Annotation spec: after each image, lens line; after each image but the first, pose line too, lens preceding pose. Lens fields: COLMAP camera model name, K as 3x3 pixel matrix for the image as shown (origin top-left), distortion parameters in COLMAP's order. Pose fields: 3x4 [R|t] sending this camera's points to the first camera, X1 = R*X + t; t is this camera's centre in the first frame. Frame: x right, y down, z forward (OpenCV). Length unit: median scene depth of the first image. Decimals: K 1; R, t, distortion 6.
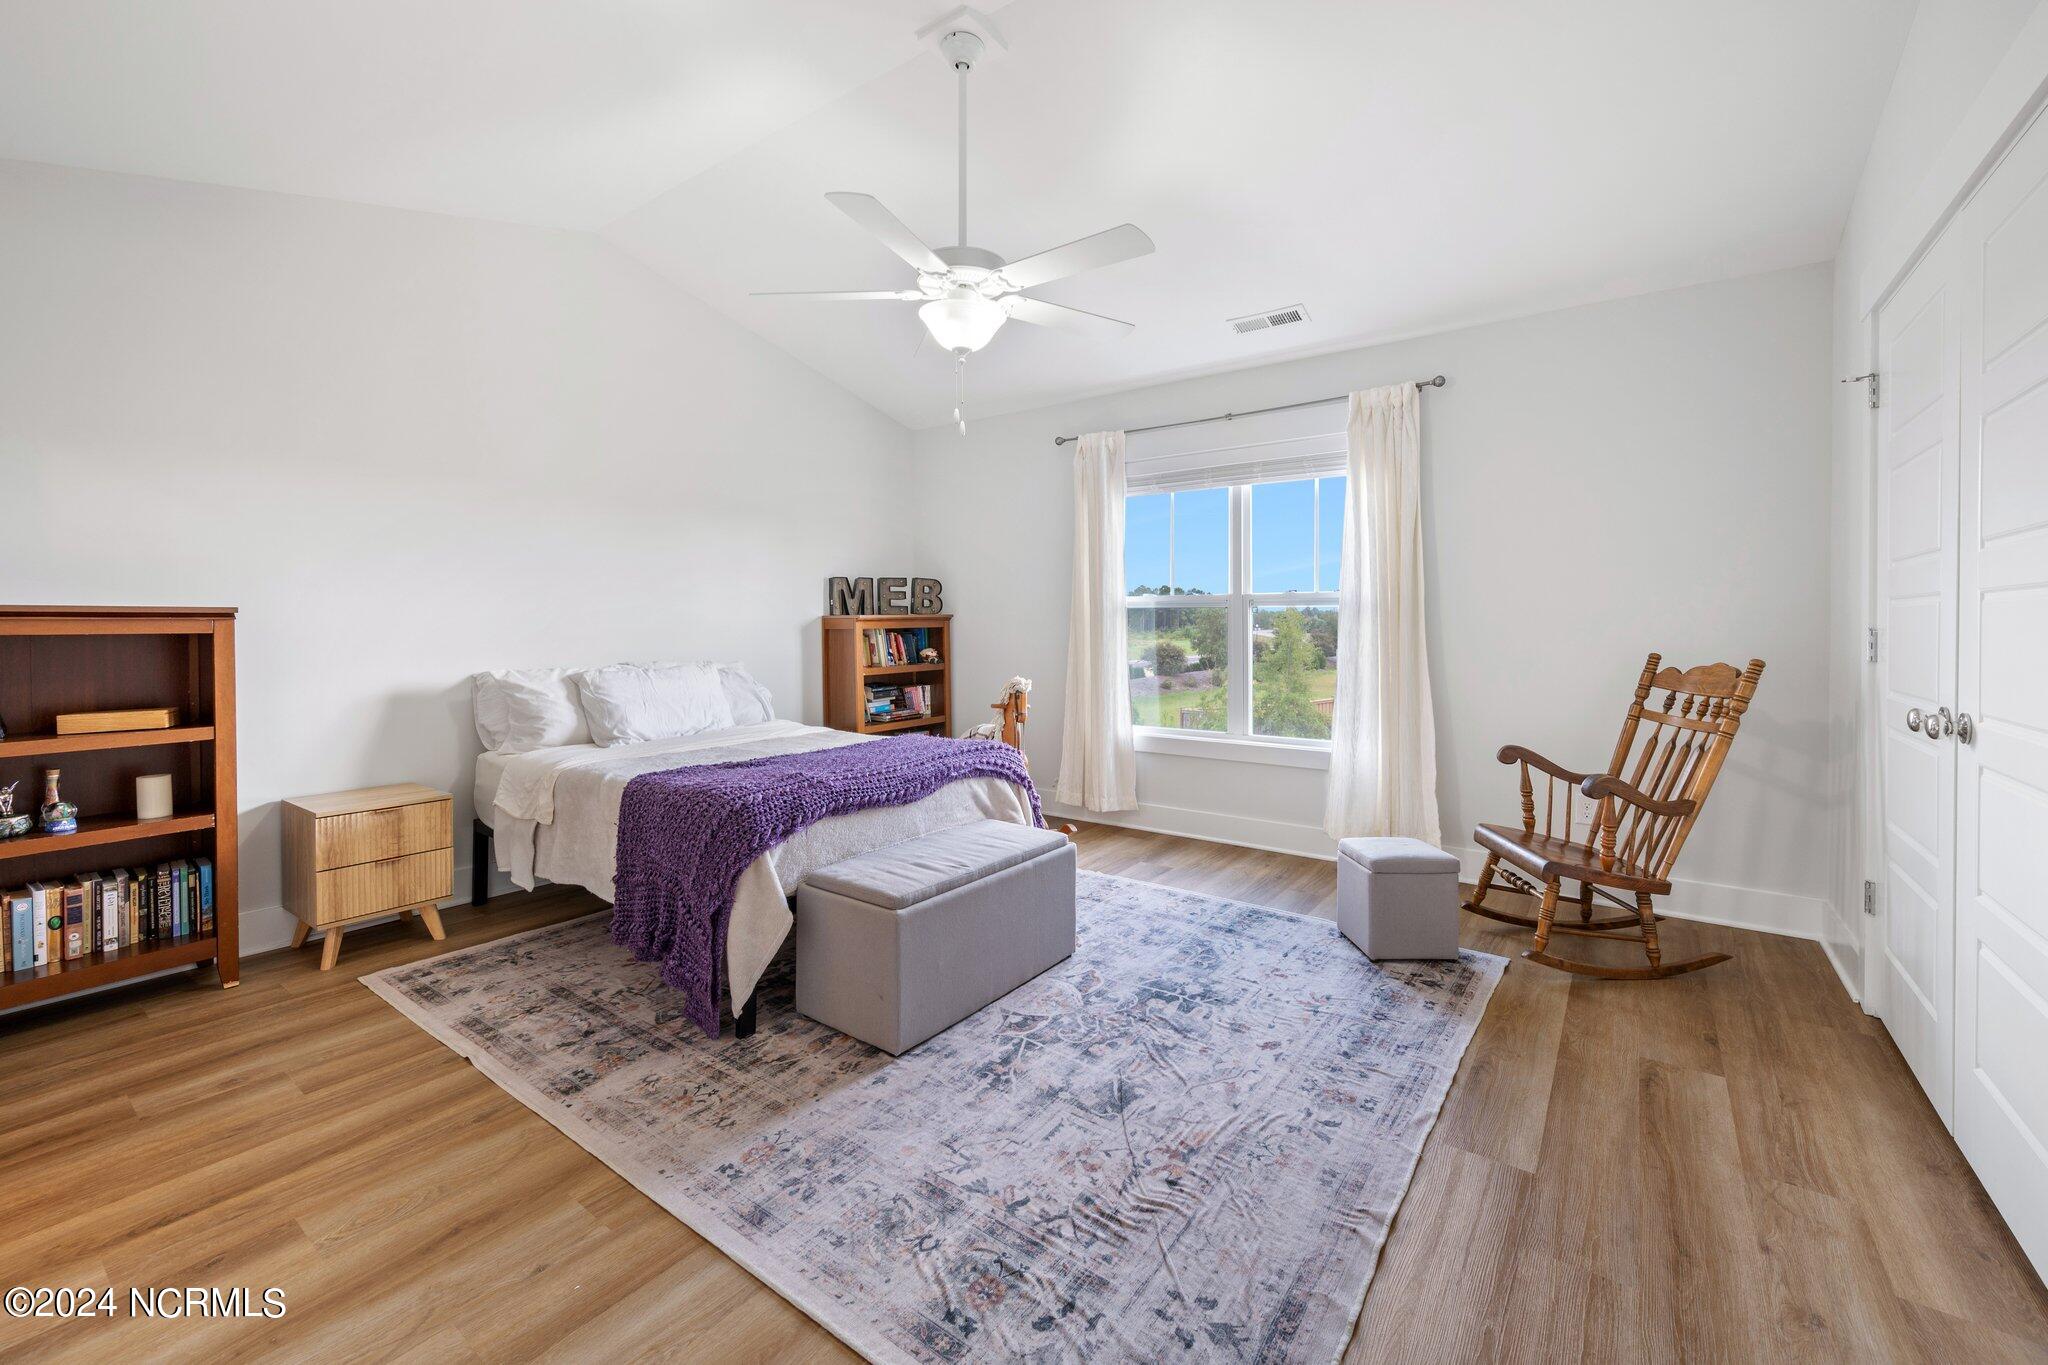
lens RADIAL K [[814.7, 0, 1020.7], [0, 814.7, 620.5], [0, 0, 1]] dist [-0.004434, 0.000770]
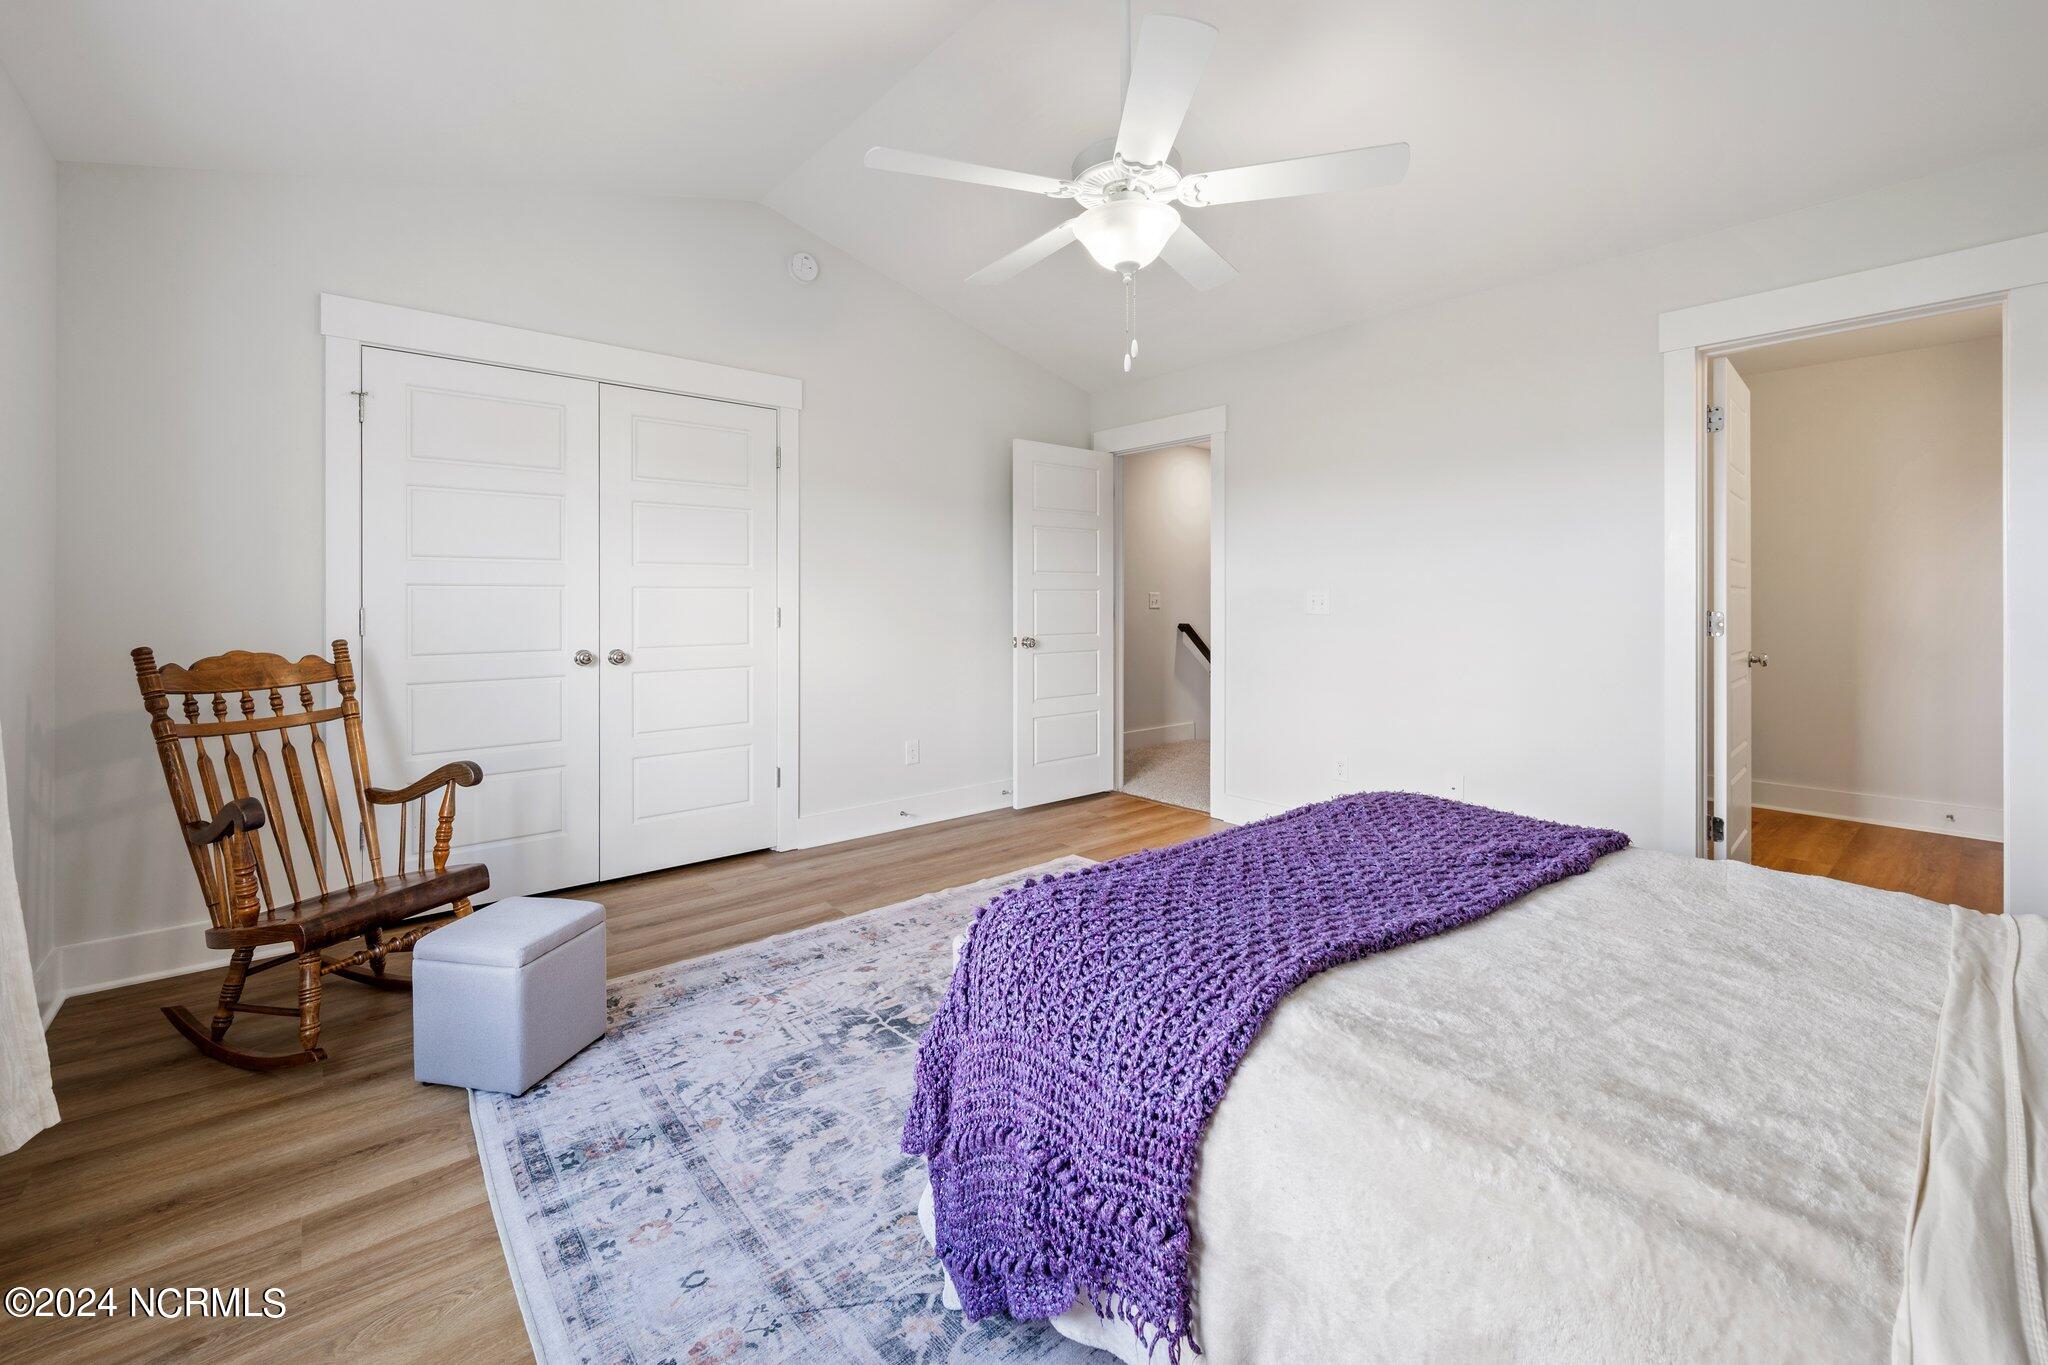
lens RADIAL K [[814.7, 0, 1025.1], [0, 814.7, 602.3], [0, 0, 1]] dist [-0.004434, 0.000770]
pose [[-0.973496, 0.002385, 0.228690, -0.147075], [0.002887, 0.999994, 0.001859, 0.001639], [-0.228684, 0.002470, -0.973498, 1.724596]]
